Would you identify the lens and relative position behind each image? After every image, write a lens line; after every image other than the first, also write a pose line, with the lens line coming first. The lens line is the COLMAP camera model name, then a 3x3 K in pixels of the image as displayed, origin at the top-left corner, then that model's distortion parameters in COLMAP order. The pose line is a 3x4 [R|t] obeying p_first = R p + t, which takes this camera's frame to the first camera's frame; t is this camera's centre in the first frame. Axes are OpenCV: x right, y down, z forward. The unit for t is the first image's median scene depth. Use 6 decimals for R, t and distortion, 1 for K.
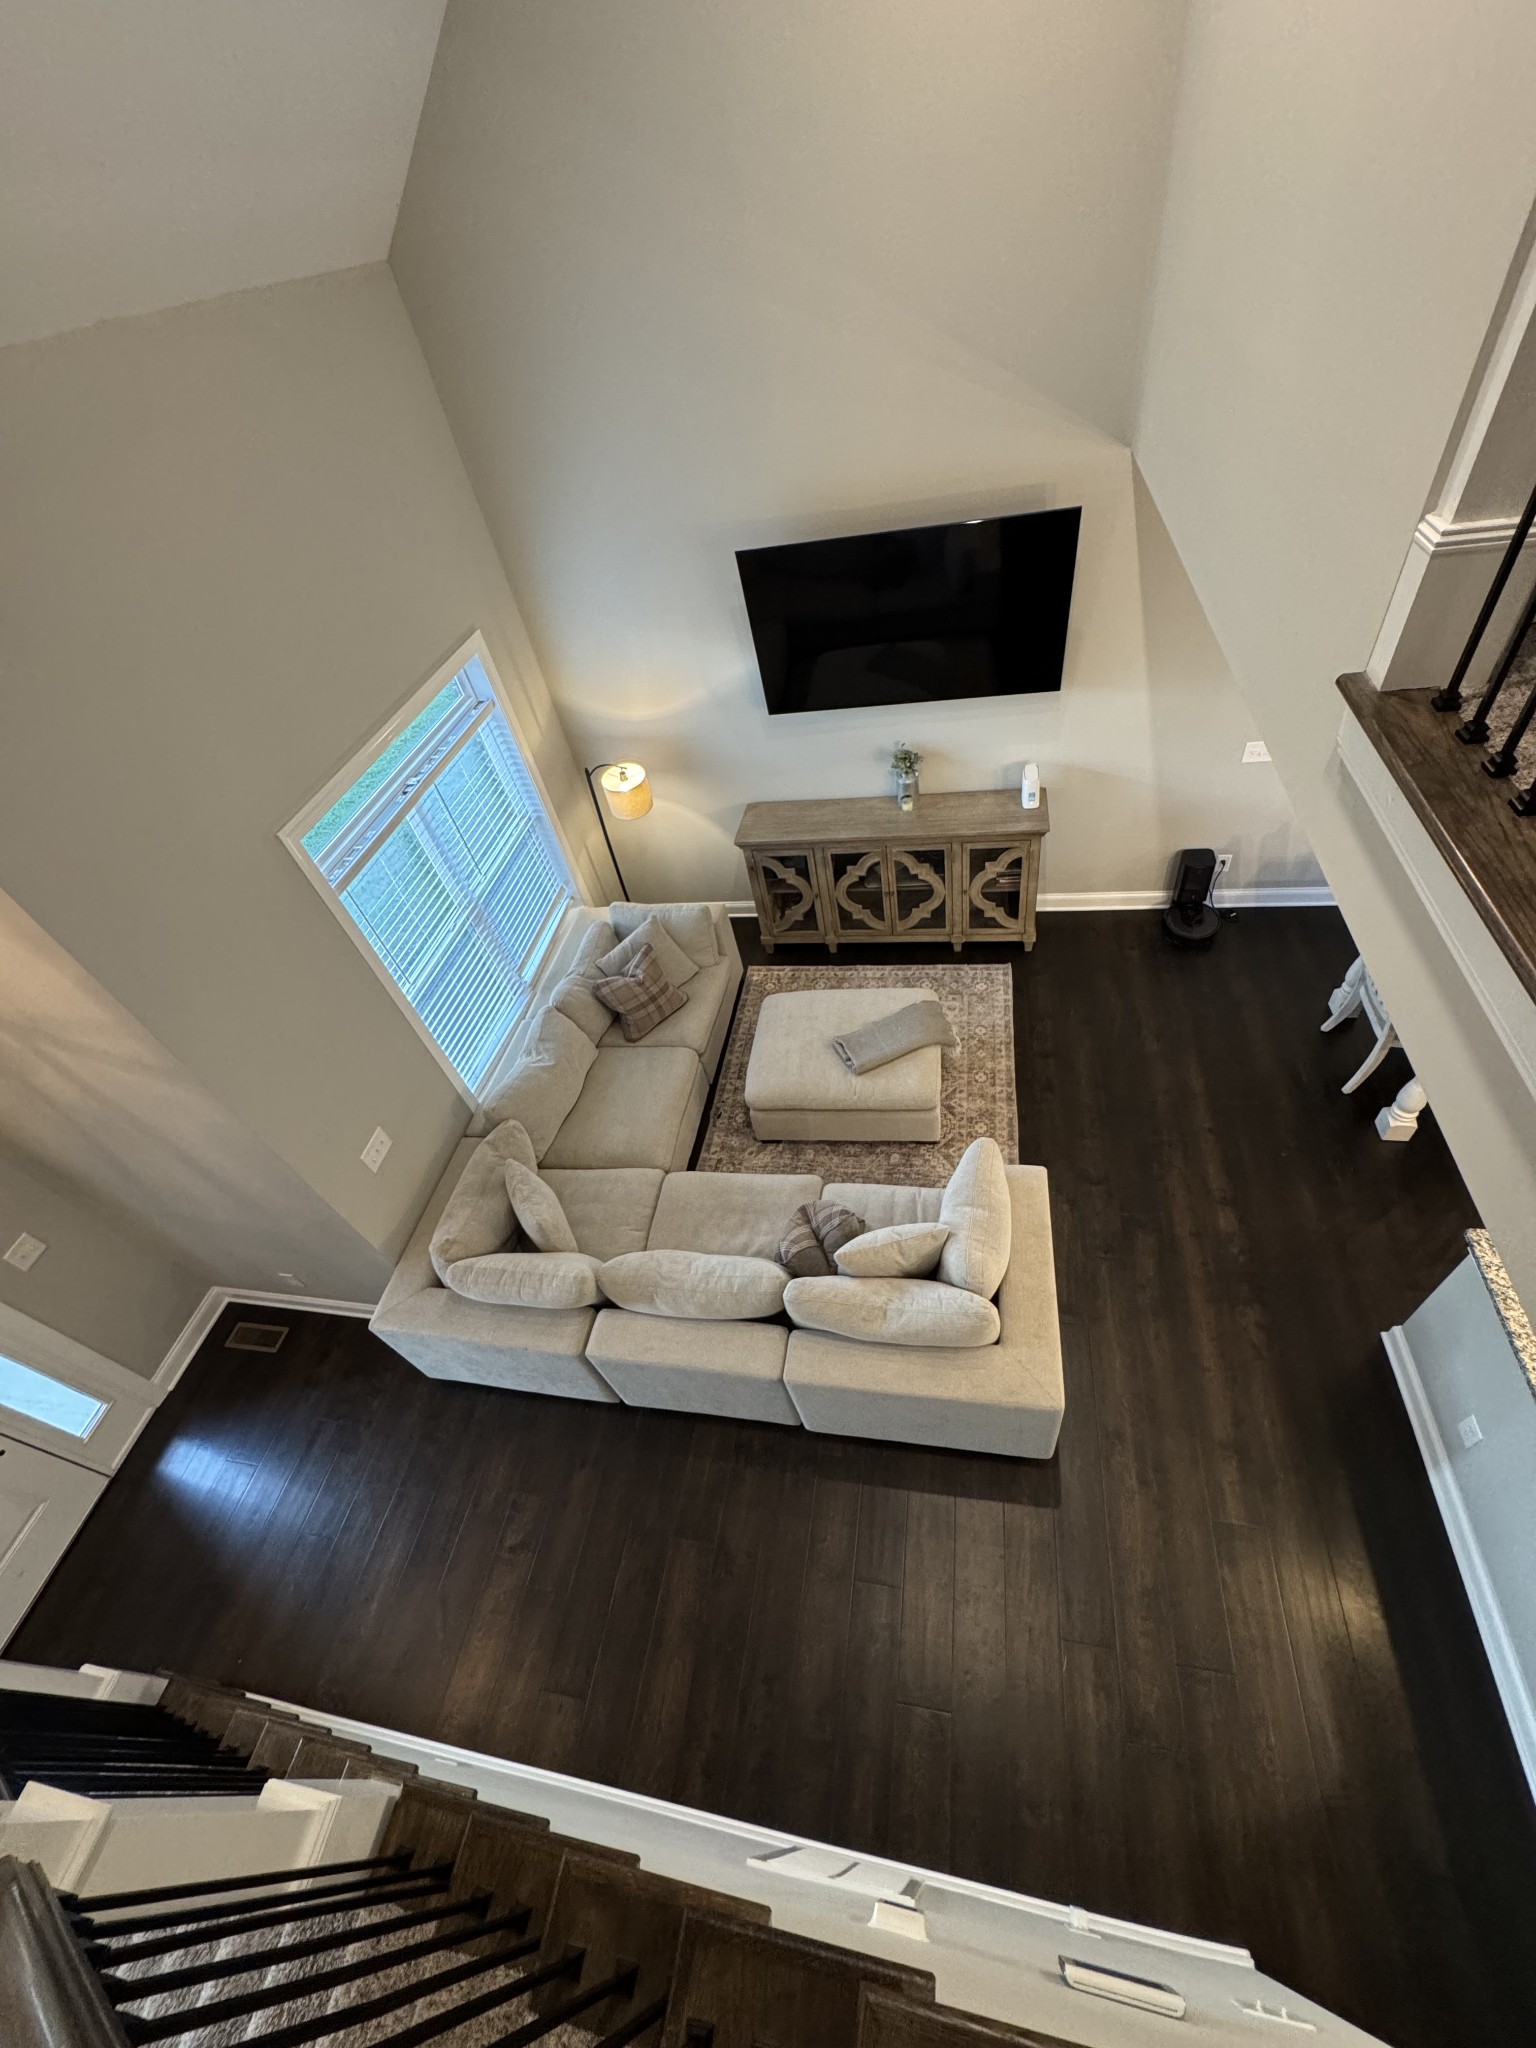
lens RADIAL K [[816.0, 0, 769.0], [0, 816.0, 1022.1], [0, 0, 1]] dist [-0.002567, 0.000674]
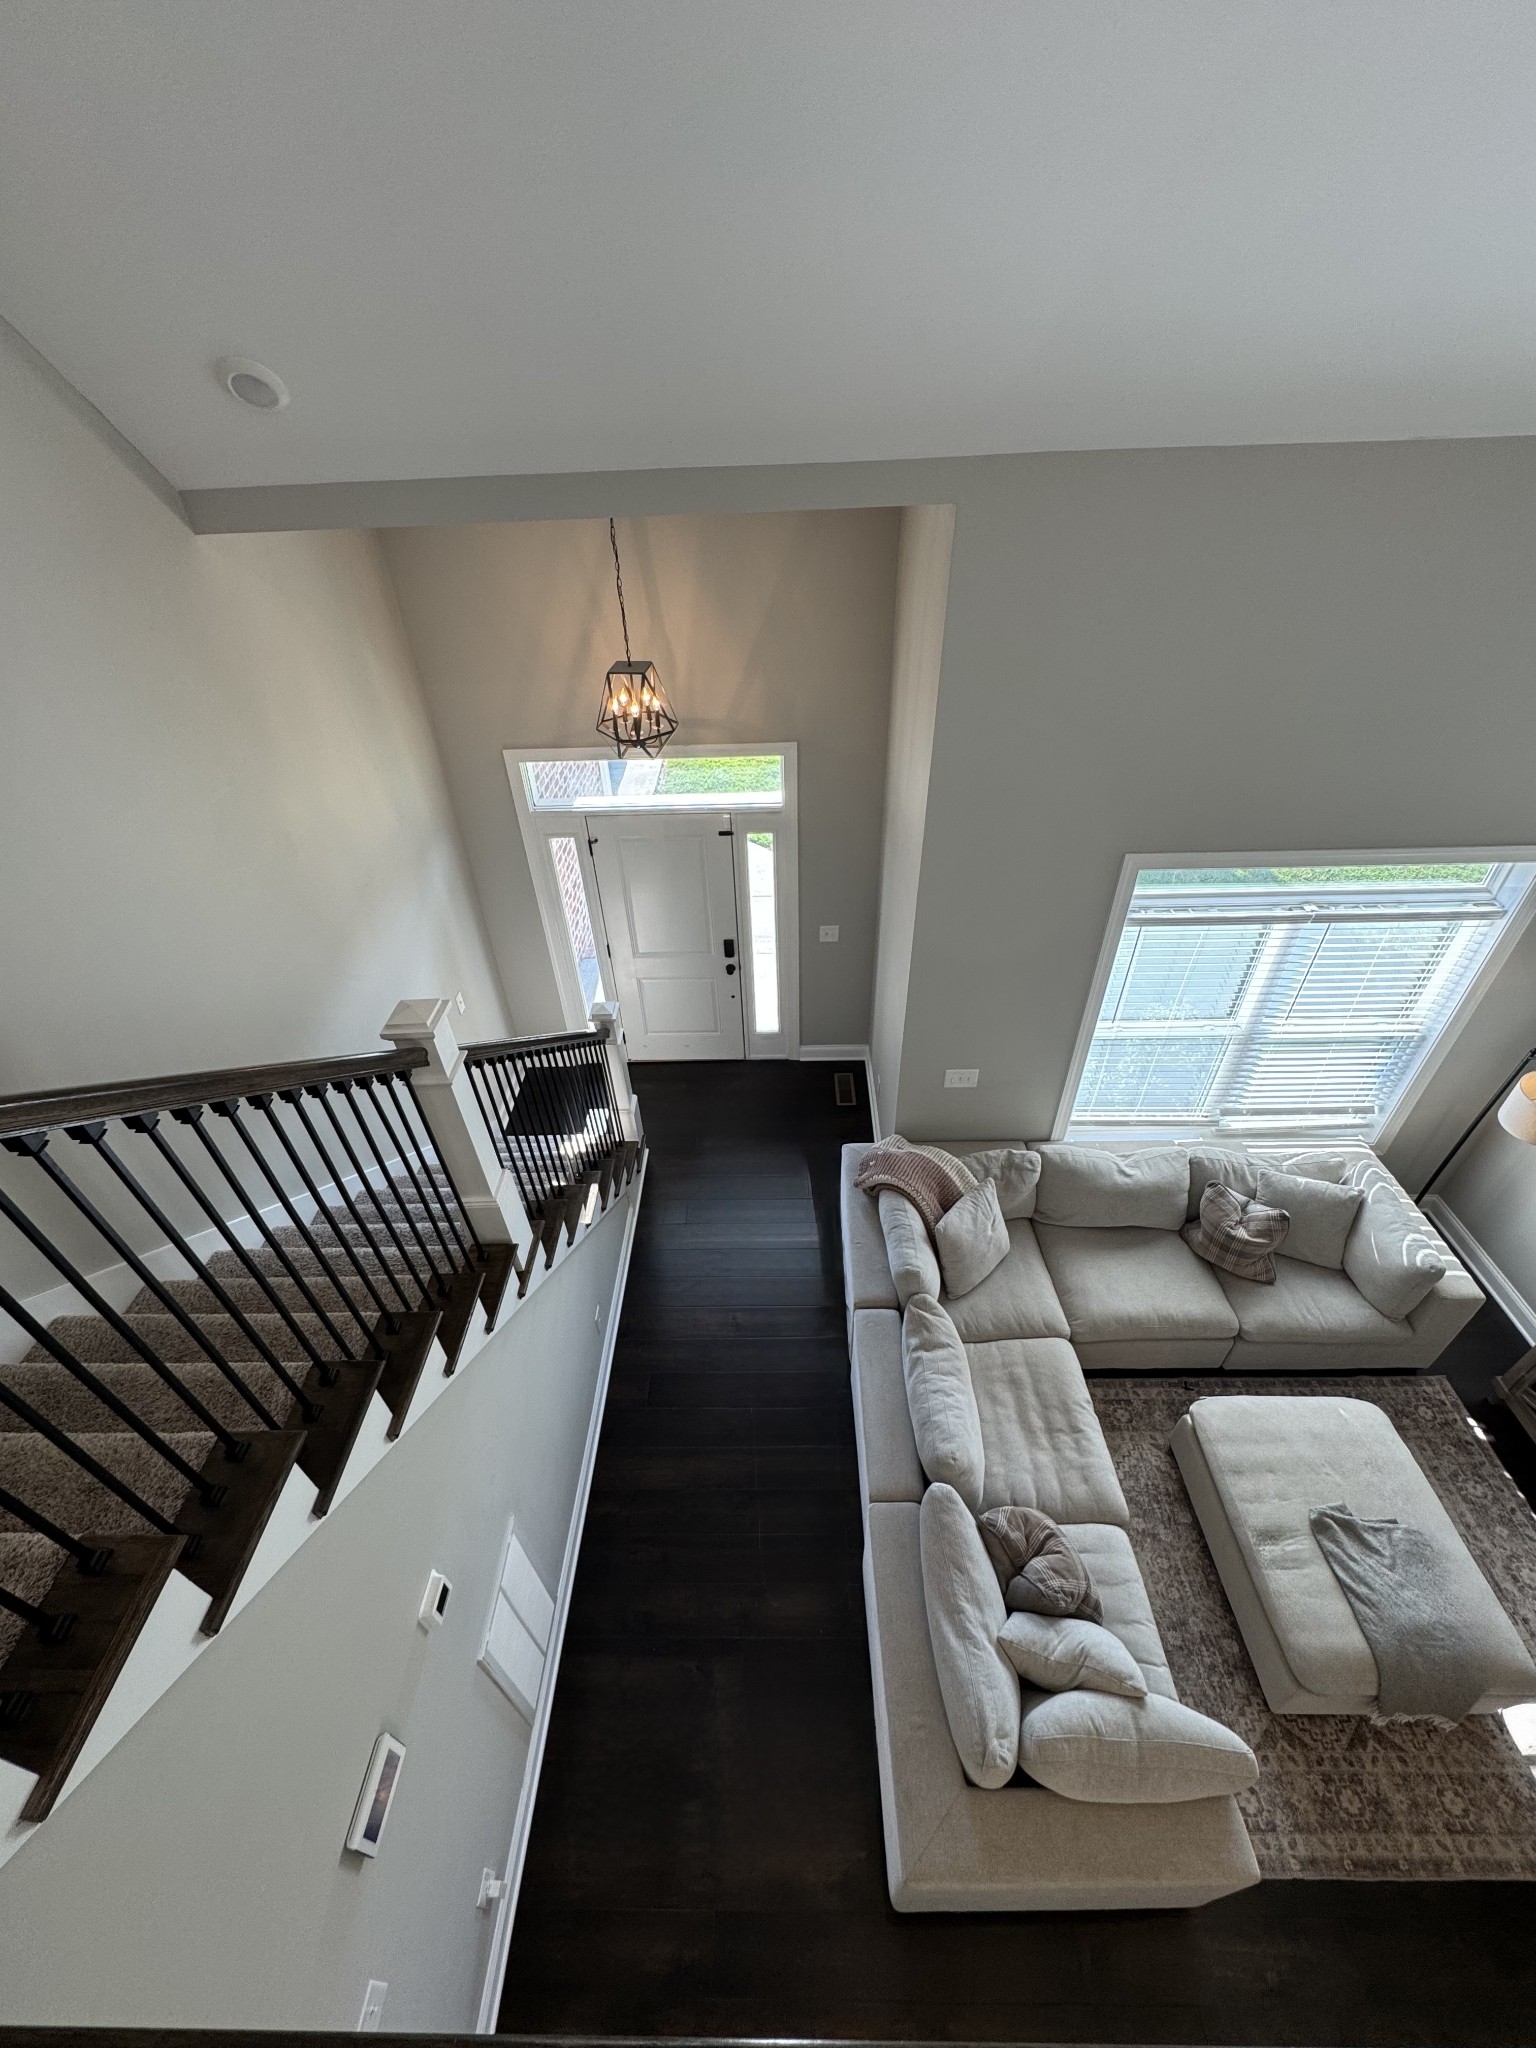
lens RADIAL K [[816.0, 0, 769.6], [0, 816.0, 1022.4], [0, 0, 1]] dist [-0.002567, 0.000674]
pose [[0.167609, 0.732976, -0.659282, 0.137625], [-0.707956, 0.554883, 0.436924, -0.150645], [0.686080, 0.393510, 0.611919, 0.040249]]
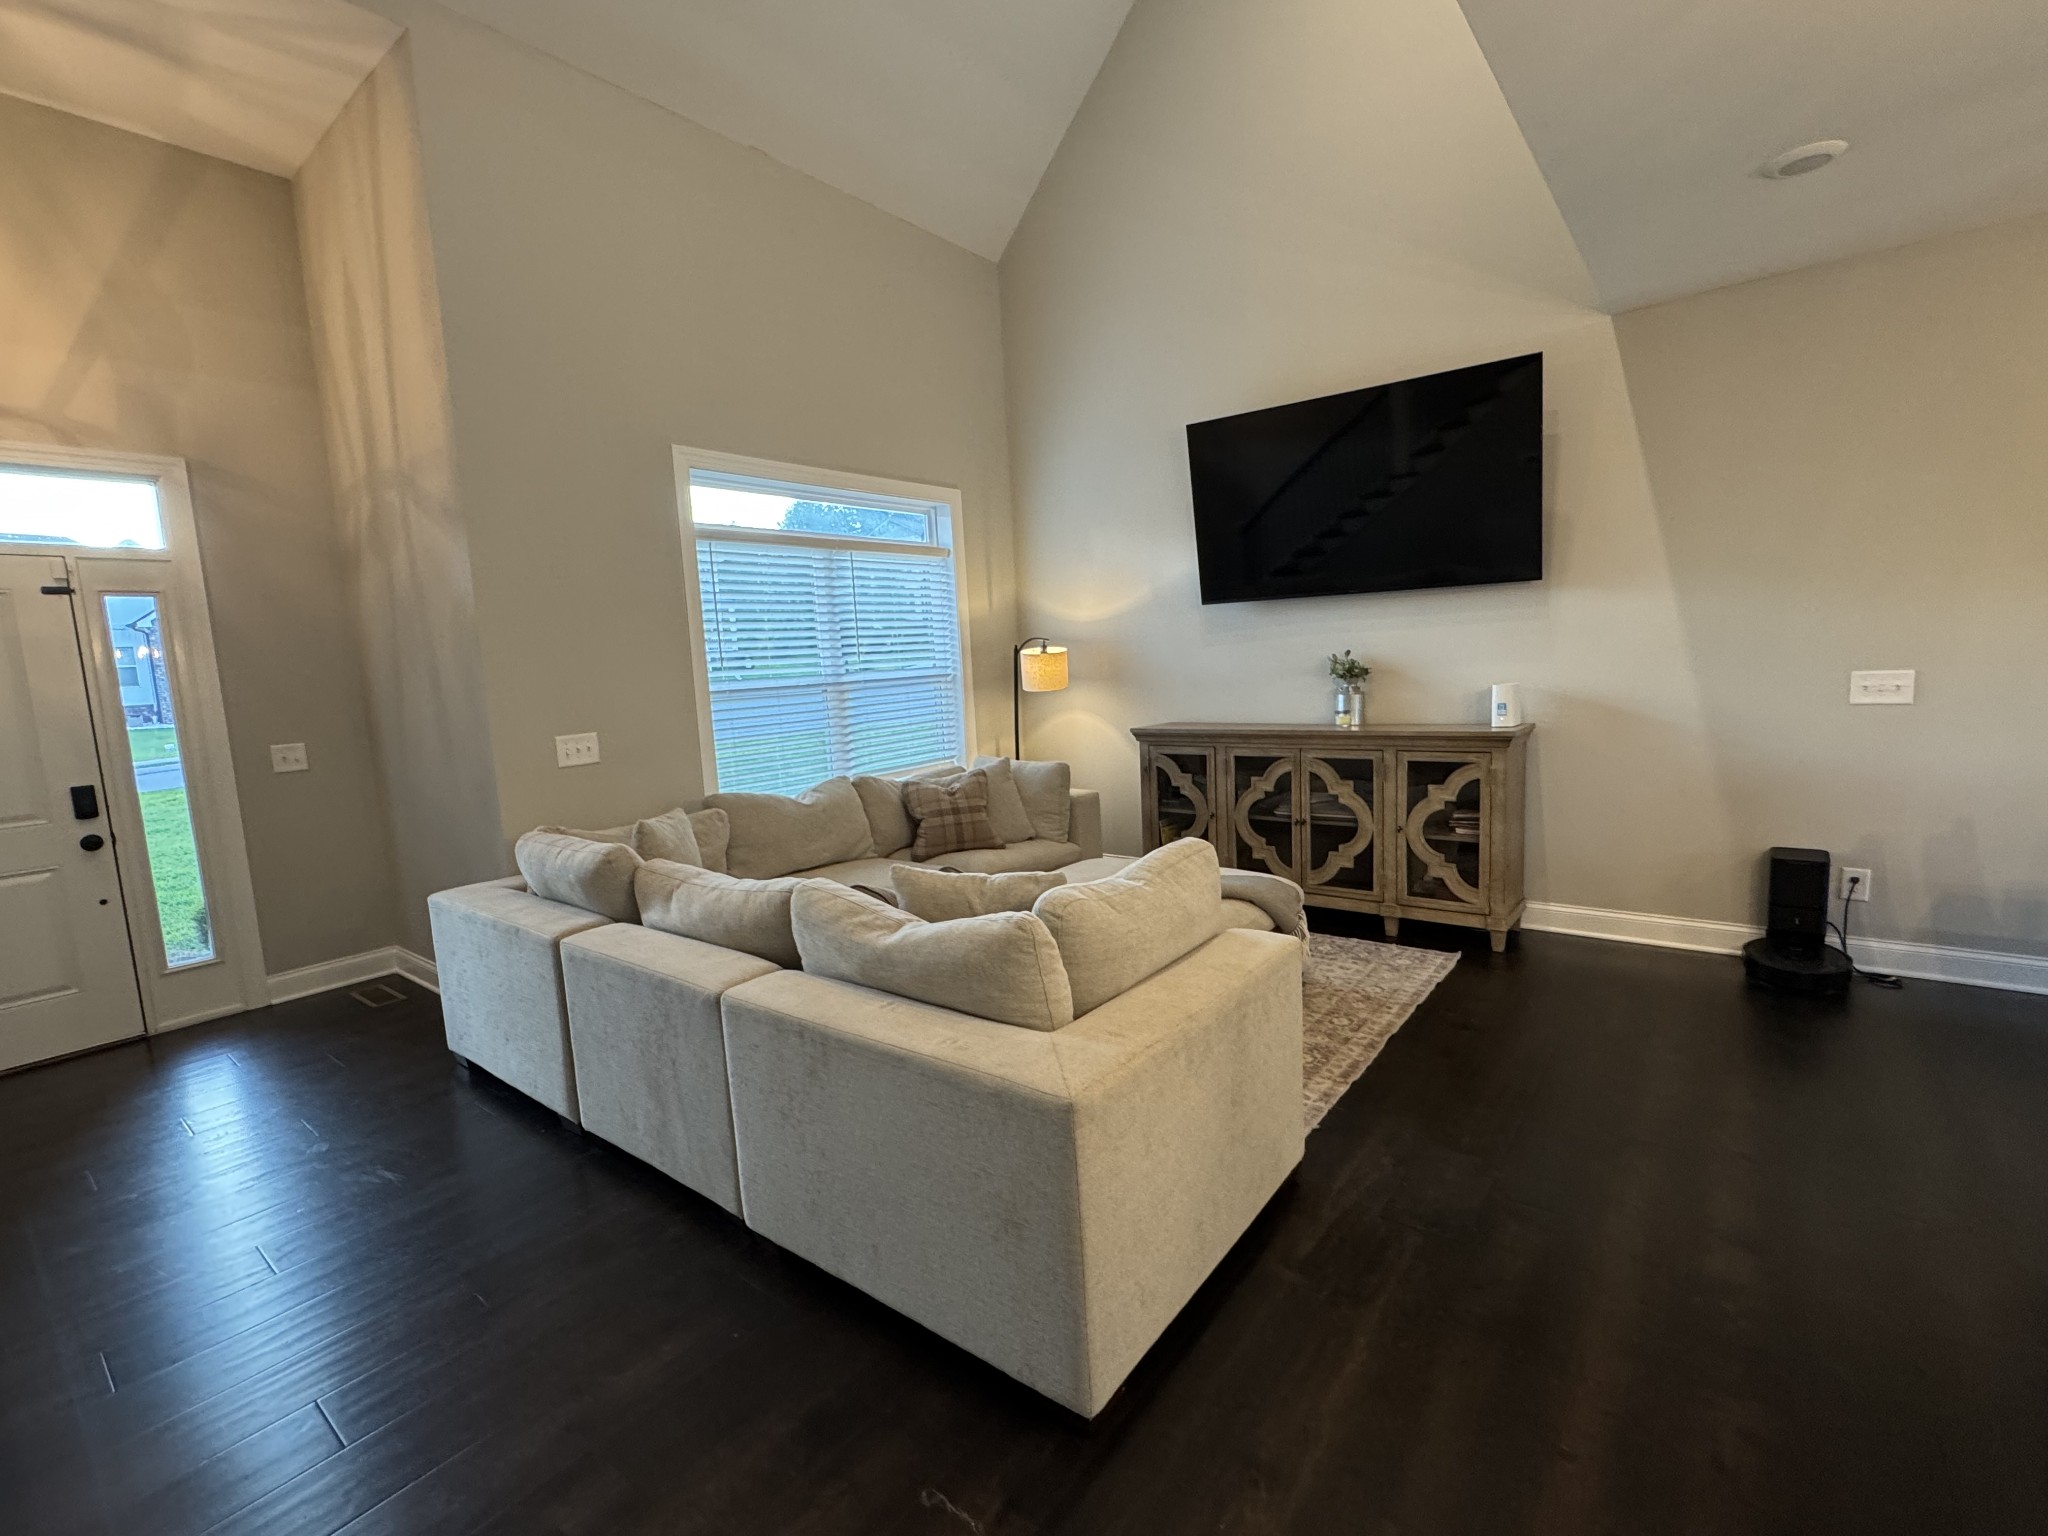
lens RADIAL K [[914.5, 0, 1022.0], [0, 914.5, 769.2], [0, 0, 1]] dist [-0.001159, 0.000091]
pose [[0.874150, 0.178833, -0.451531, 0.306918], [-0.409667, 0.770861, -0.487797, 0.339547], [0.260834, 0.611385, 0.747110, 0.269927]]
